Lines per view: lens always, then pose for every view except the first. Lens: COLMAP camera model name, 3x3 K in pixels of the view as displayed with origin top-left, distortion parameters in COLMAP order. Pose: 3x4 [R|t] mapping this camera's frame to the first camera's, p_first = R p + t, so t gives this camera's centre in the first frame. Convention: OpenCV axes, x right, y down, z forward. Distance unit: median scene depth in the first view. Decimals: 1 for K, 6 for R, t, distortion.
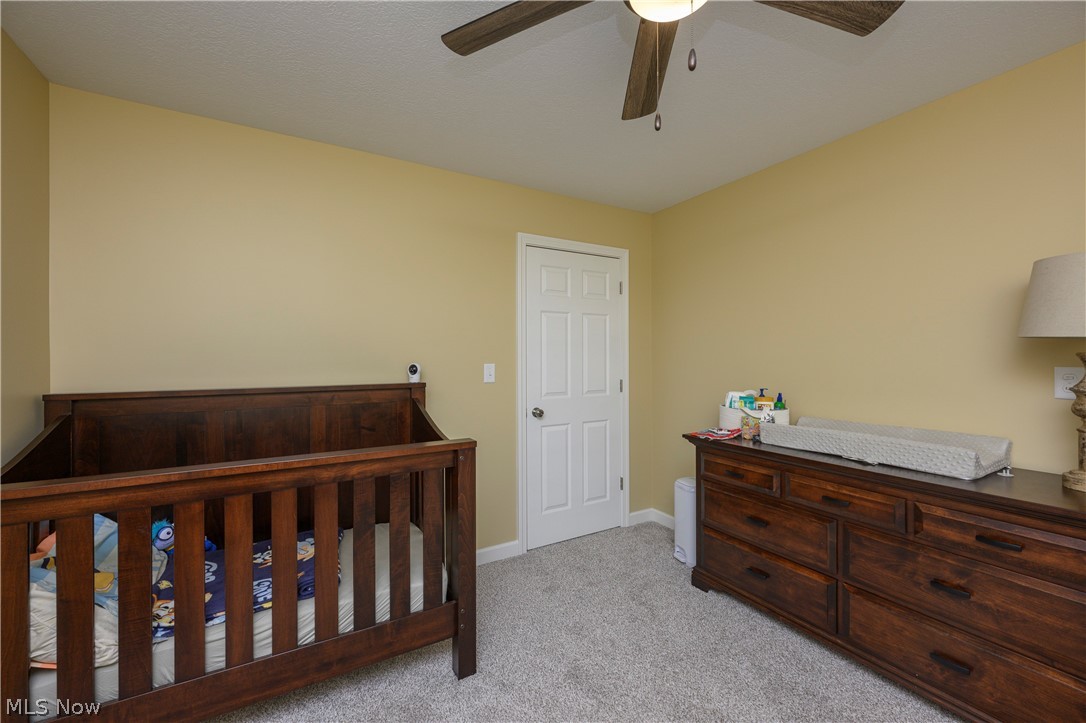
lens RADIAL K [[426.3, 0, 539.5], [0, 426.3, 357.6], [0, 0, 1]] dist [-0.001111, 0.000255]
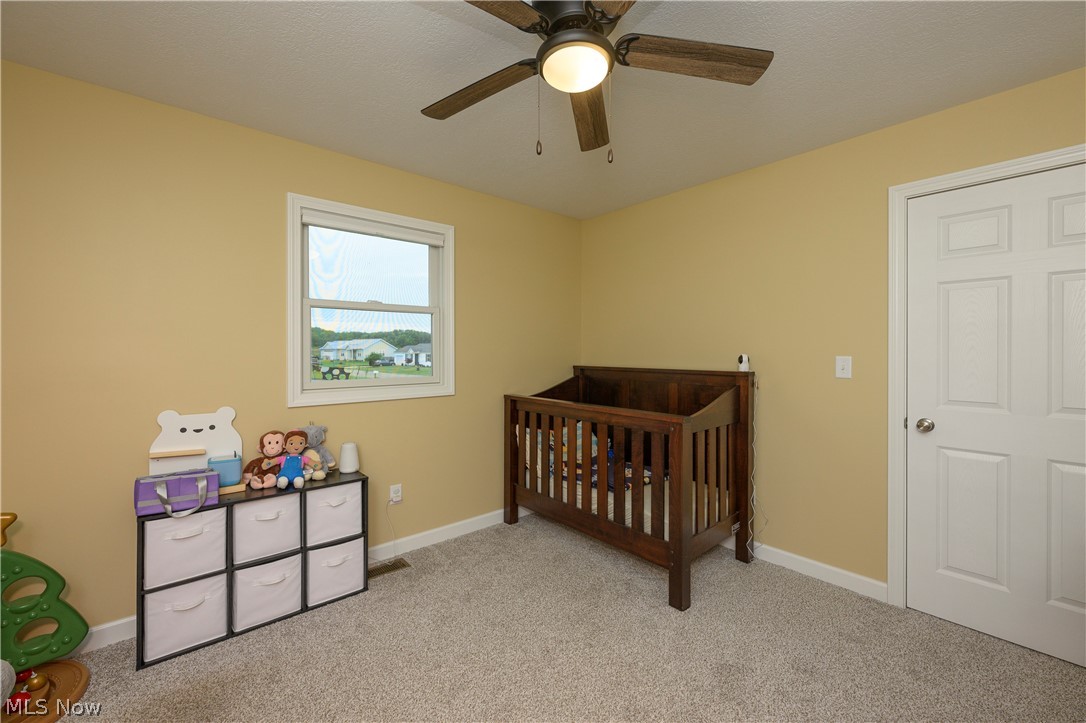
lens RADIAL K [[426.3, 0, 539.5], [0, 426.3, 357.6], [0, 0, 1]] dist [-0.001111, 0.000255]
pose [[0.212454, 0.019688, -0.976973, 0.869438], [-0.004106, 0.999806, 0.019255, 0.005302], [0.977162, -0.000080, 0.212494, 0.331580]]
